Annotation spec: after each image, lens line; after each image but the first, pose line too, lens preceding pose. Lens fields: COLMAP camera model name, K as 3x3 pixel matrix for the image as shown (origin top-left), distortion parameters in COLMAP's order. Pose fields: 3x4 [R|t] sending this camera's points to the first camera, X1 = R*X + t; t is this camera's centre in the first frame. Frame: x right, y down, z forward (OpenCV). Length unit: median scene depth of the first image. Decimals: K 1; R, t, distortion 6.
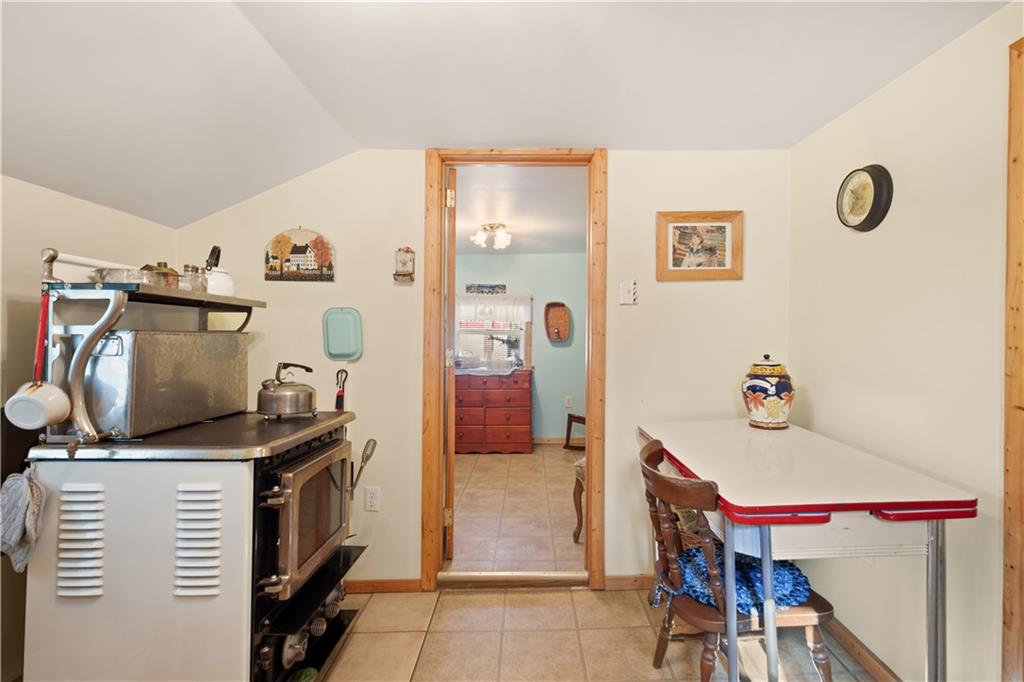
lens RADIAL K [[505.5, 0, 517.7], [0, 505.5, 331.2], [0, 0, 1]] dist [0.000683, 0.000026]
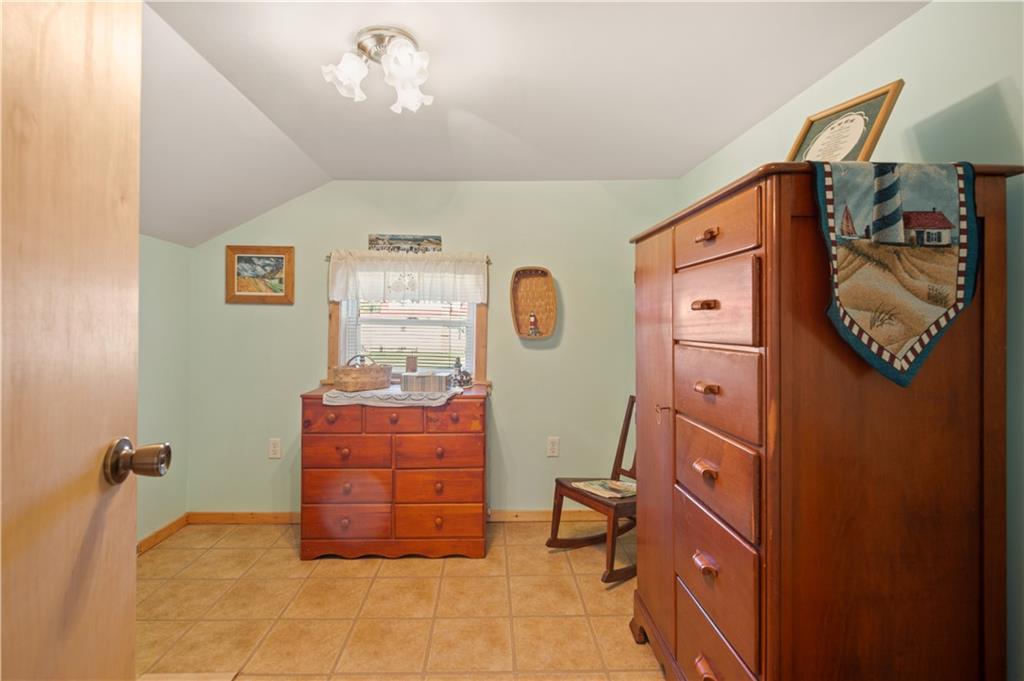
lens RADIAL K [[470.4, 0, 510.8], [0, 470.4, 333.3], [0, 0, 1]] dist [0.000741, 0.000137]
pose [[0.997448, 0.006176, 0.071133, 0.017083], [-0.007698, 0.999747, 0.021134, 0.003037], [-0.070984, -0.021628, 0.997243, 0.493264]]
